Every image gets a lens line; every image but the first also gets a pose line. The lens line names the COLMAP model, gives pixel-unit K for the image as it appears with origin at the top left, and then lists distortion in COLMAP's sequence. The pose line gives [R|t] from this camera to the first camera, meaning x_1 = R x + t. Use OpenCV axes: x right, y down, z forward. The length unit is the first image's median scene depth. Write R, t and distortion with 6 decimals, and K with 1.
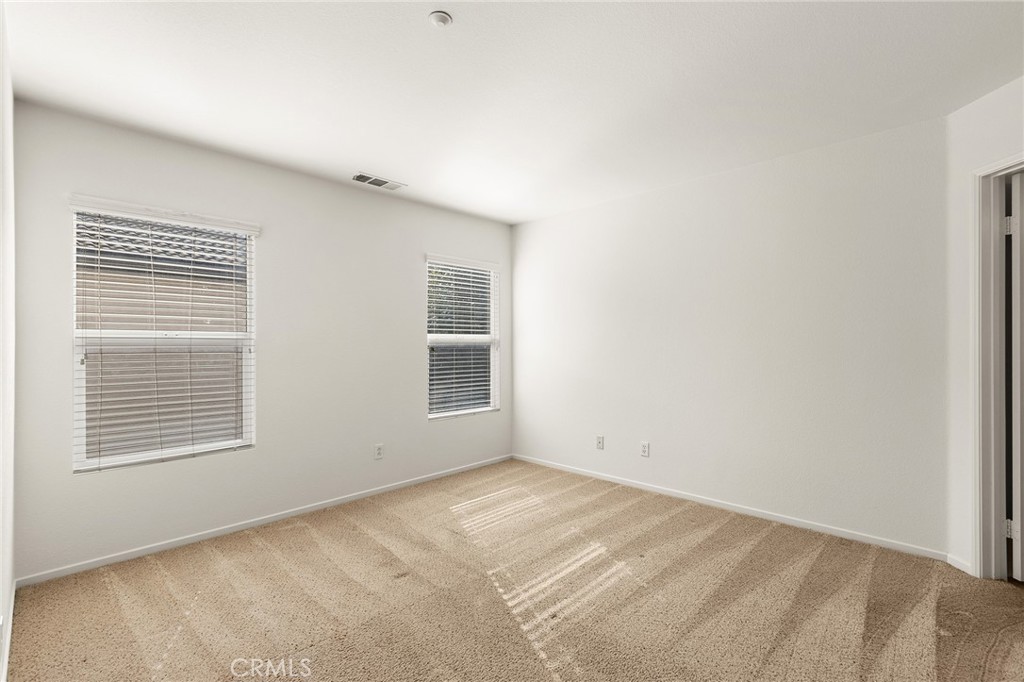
lens RADIAL K [[465.6, 0, 515.7], [0, 465.6, 343.8], [0, 0, 1]] dist [-0.002395, -0.000158]
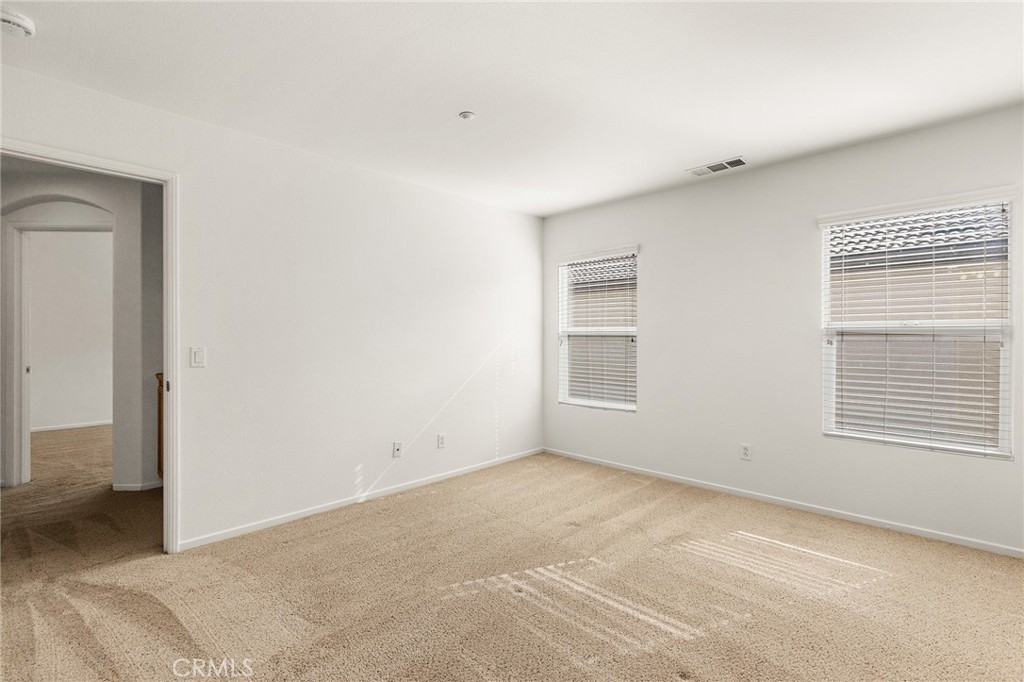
lens RADIAL K [[465.6, 0, 515.7], [0, 465.6, 343.8], [0, 0, 1]] dist [-0.002395, -0.000158]
pose [[-0.007454, 0.020435, -0.999763, 0.811137], [0.000285, 0.999791, 0.020433, -0.003197], [0.999972, -0.000132, -0.007459, 0.706554]]
